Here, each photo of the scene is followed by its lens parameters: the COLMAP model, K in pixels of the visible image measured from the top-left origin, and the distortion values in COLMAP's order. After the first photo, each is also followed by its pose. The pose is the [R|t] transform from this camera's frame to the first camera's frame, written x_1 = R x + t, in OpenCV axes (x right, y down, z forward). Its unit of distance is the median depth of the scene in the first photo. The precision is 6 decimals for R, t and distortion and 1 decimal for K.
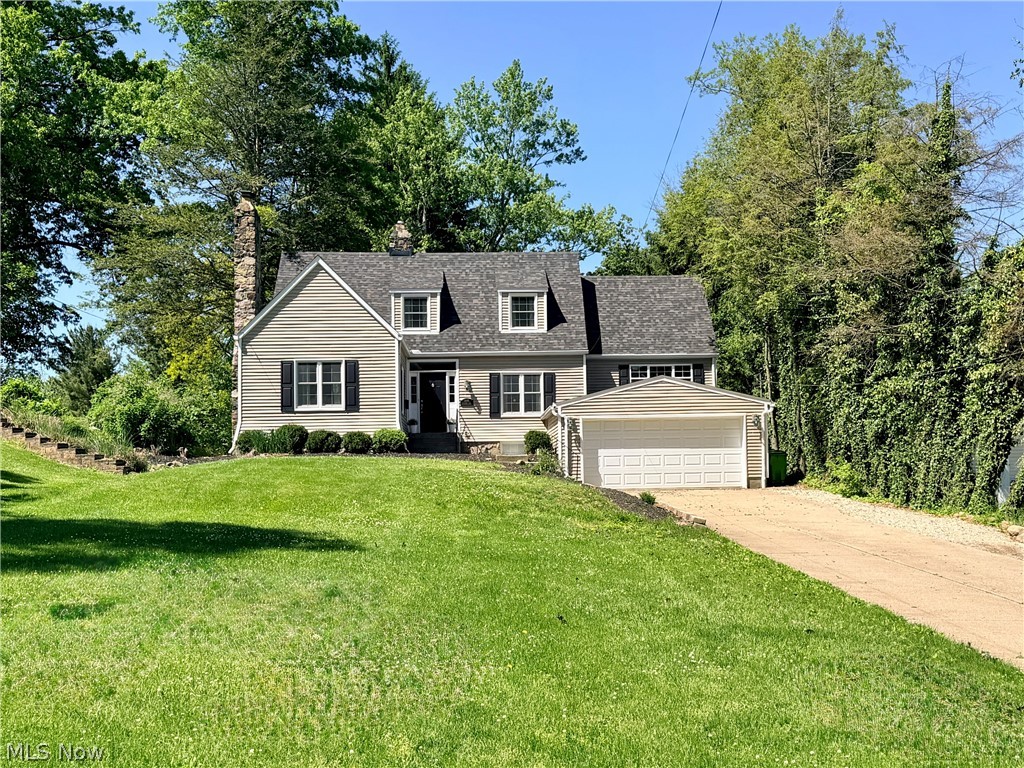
lens RADIAL K [[1300.7, 0, 578.9], [0, 1300.7, 387.4], [0, 0, 1]] dist [0.144808, -0.208455]
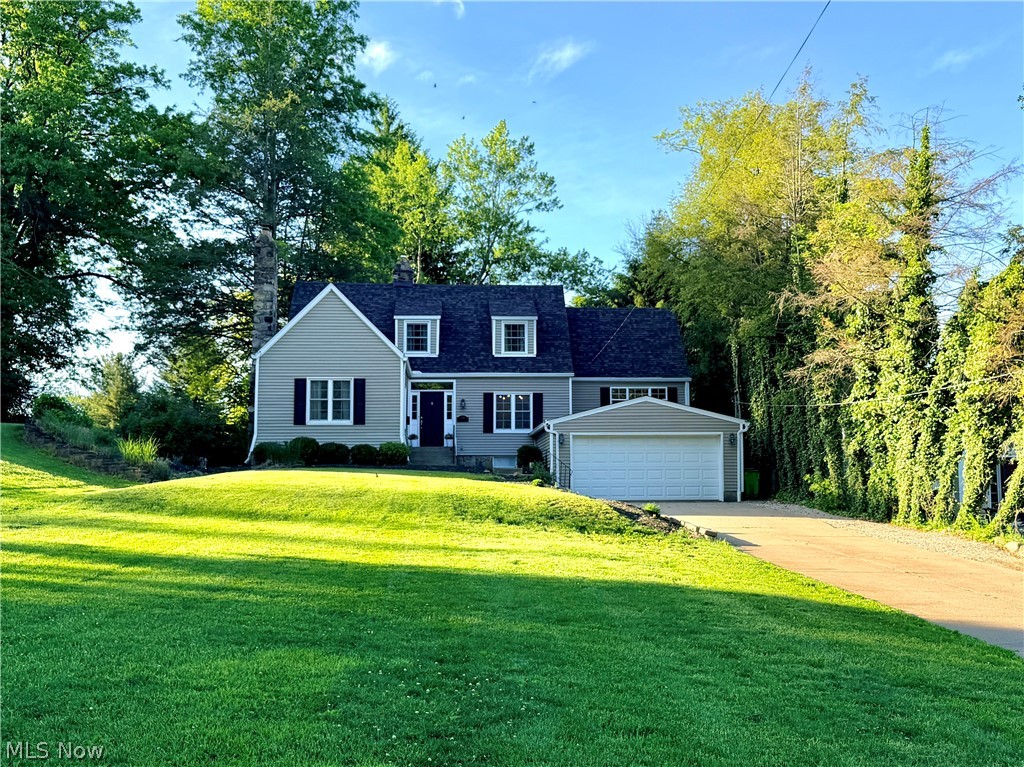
lens RADIAL K [[1112.4, 0, 551.4], [0, 1112.4, 379.9], [0, 0, 1]] dist [0.097354, -0.040113]
pose [[0.999846, 0.012693, 0.012091, -0.023144], [-0.012339, 0.999506, -0.028920, 0.004334], [-0.012452, 0.028767, 0.999509, 0.062667]]
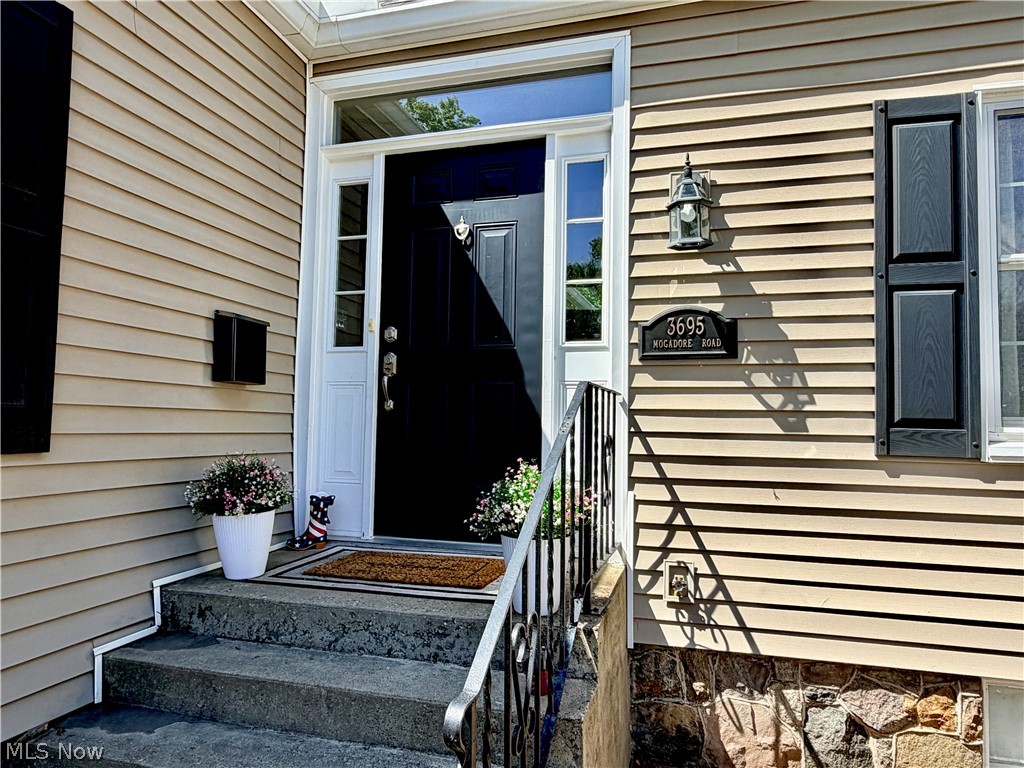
lens RADIAL K [[678.2, 0, 512.0], [0, 678.2, 384.0], [0, 0, 1]] dist [0.001752, 0.000242]
pose [[0.939922, 0.011913, -0.341182, -0.078463], [-0.008736, 0.999903, 0.010846, 0.015453], [0.341278, -0.007214, 0.939935, 0.919359]]
